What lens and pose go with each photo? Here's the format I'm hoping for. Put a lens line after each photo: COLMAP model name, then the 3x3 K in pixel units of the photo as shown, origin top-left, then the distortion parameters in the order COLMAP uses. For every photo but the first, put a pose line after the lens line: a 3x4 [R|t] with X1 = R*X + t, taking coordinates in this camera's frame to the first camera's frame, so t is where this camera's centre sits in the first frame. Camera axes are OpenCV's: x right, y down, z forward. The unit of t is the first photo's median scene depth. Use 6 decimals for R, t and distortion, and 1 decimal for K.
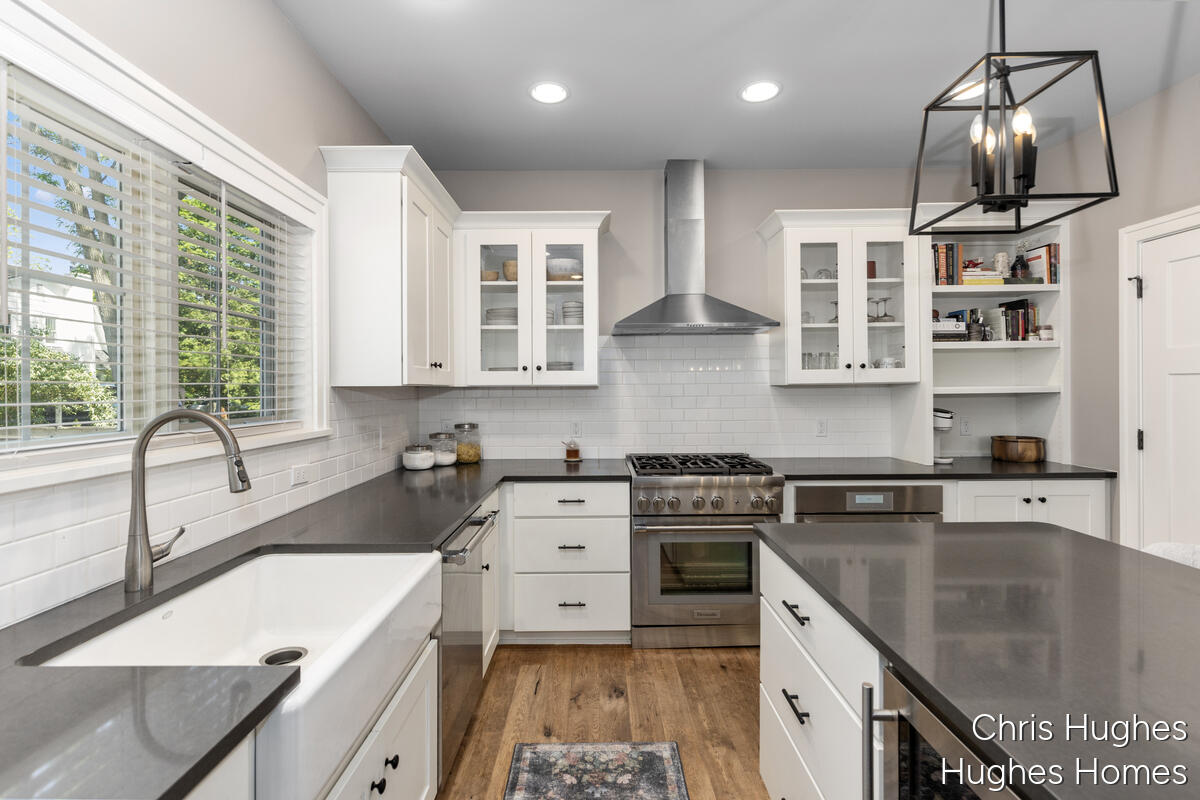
lens RADIAL K [[544.8, 0, 594.0], [0, 544.8, 381.7], [0, 0, 1]] dist [0.000356, 0.000177]
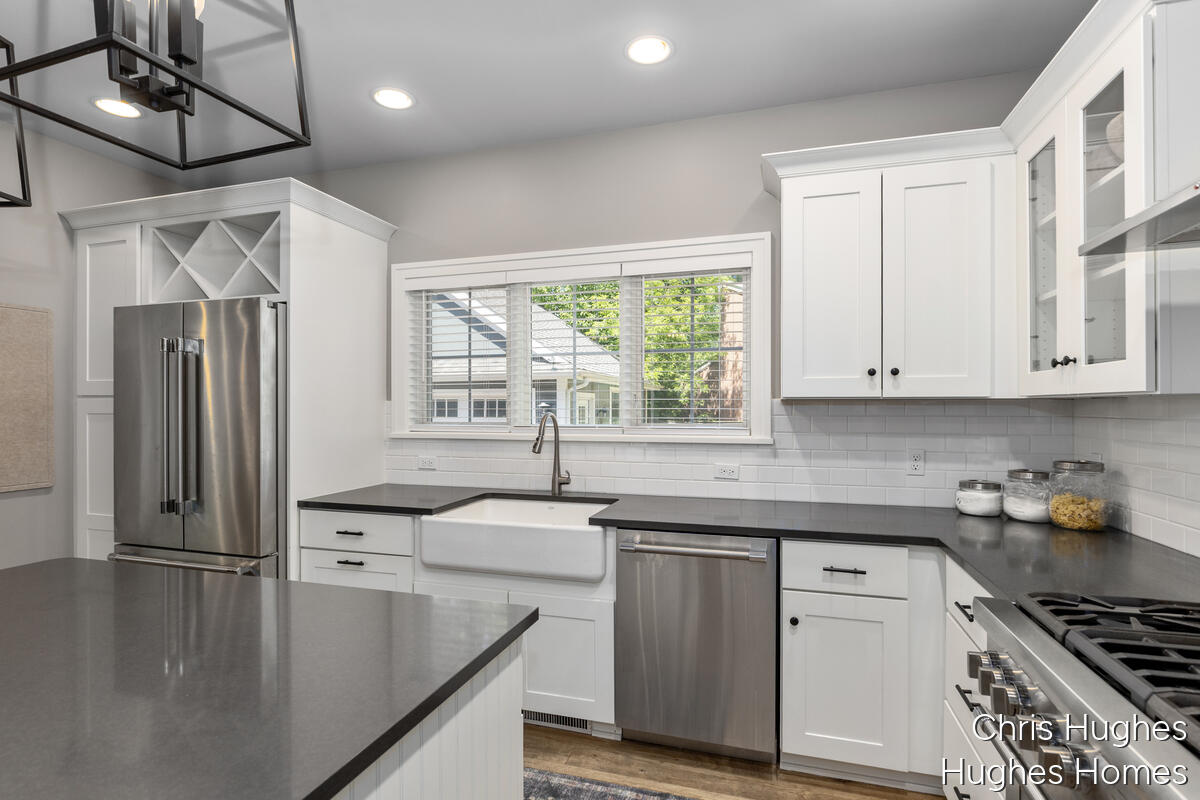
lens RADIAL K [[587.0, 0, 600.0], [0, 587.0, 400.0], [0, 0, 1]] dist [-0.002864, -0.000329]
pose [[-0.292511, -0.005503, -0.956246, 0.542760], [0.014996, 0.999834, -0.010341, 0.011339], [0.956144, -0.017365, -0.292380, 0.735047]]
